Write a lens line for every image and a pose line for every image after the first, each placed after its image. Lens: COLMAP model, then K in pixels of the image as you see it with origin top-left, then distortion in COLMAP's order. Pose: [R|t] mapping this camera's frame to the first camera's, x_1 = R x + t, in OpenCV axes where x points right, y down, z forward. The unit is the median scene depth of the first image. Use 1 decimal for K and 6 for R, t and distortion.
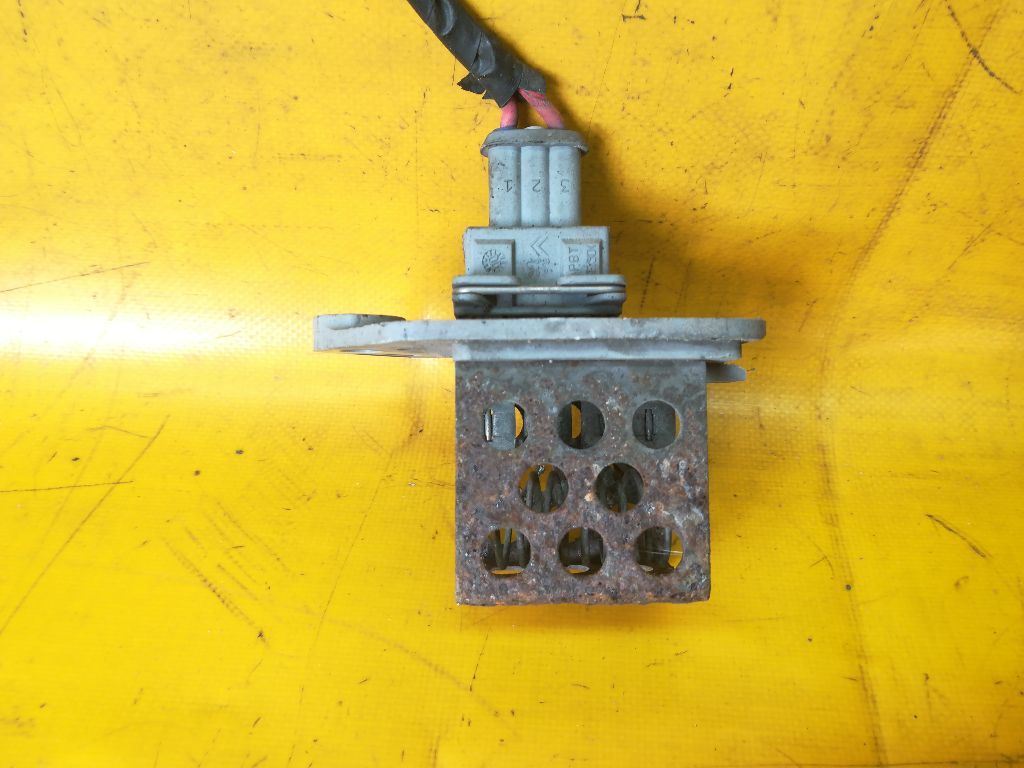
lens RADIAL K [[815.5, 0, 518.3], [0, 815.5, 383.1], [0, 0, 1]] dist [0.039482, -0.072847]
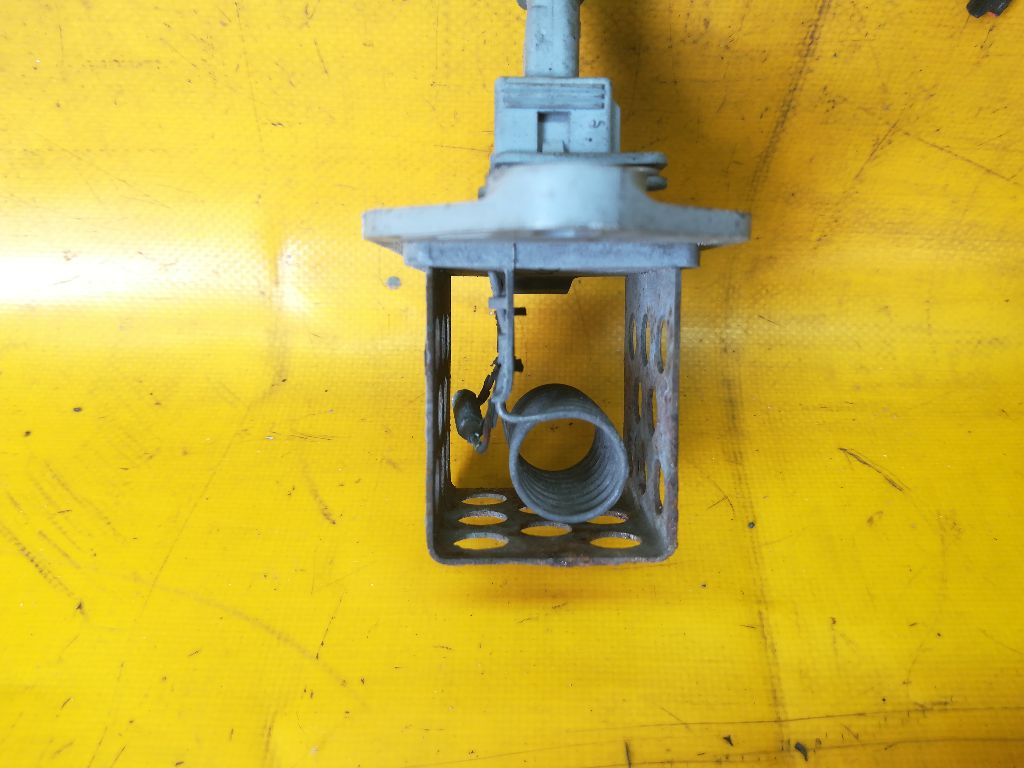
lens RADIAL K [[815.5, 0, 513.8], [0, 815.5, 382.2], [0, 0, 1]] dist [0.039482, -0.072847]
pose [[0.999092, -0.036428, 0.022095, 0.132927], [0.036339, 0.999330, 0.004391, 0.077925], [-0.022240, -0.003584, 0.999746, 0.111722]]
